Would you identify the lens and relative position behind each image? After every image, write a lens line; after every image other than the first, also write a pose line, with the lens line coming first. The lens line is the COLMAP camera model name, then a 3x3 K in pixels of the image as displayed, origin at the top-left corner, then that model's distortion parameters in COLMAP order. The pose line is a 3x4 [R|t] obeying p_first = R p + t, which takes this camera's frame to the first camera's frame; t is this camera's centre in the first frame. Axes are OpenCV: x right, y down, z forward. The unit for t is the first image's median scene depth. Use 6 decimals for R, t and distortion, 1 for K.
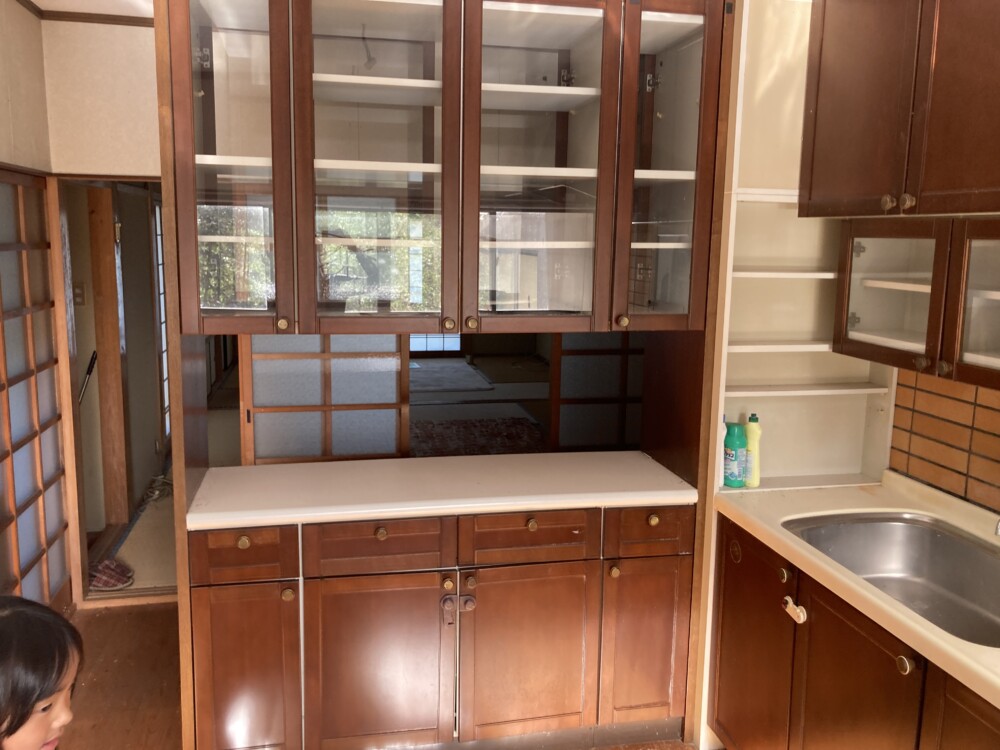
lens RADIAL K [[830.9, 0, 494.1], [0, 830.9, 373.3], [0, 0, 1]] dist [0.027088, 0.001915]
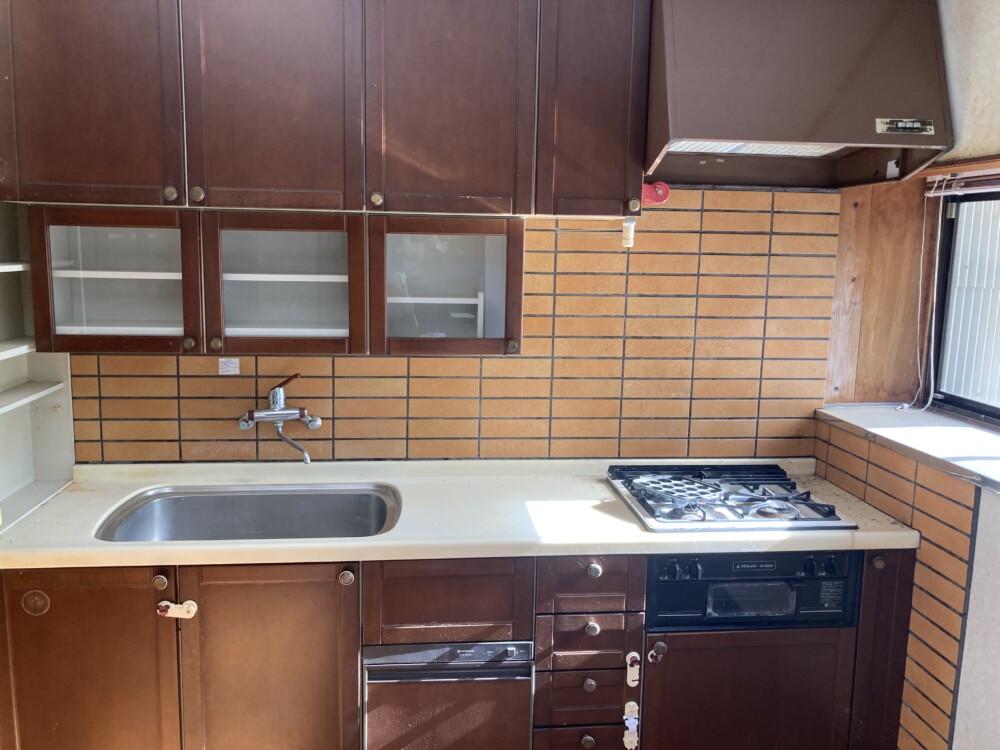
lens RADIAL K [[830.9, 0, 470.7], [0, 830.9, 355.7], [0, 0, 1]] dist [0.027088, 0.001915]
pose [[0.099310, -0.135350, 0.985808, -0.478580], [0.148322, 0.981651, 0.119838, -0.065208], [-0.983940, 0.134316, 0.117563, 0.471606]]
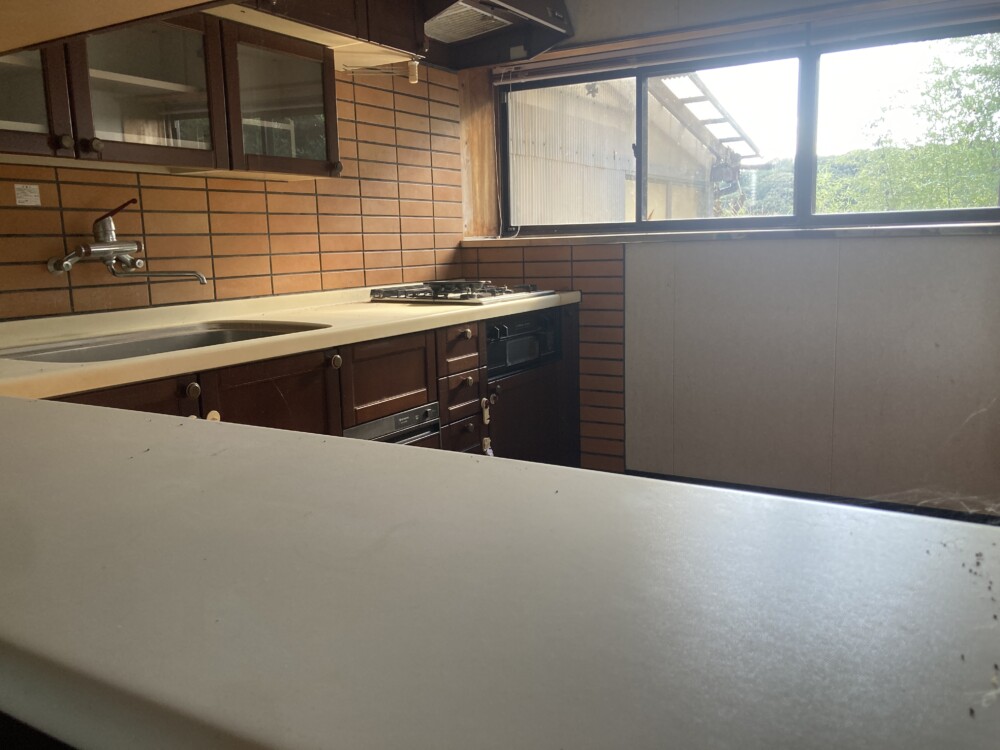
lens RADIAL K [[830.9, 0, 501.3], [0, 830.9, 377.3], [0, 0, 1]] dist [0.027088, 0.001915]
pose [[-0.733959, -0.101788, 0.671524, -0.407489], [0.132414, 0.948290, 0.288465, 0.028943], [-0.666162, 0.300640, -0.682528, 1.266238]]
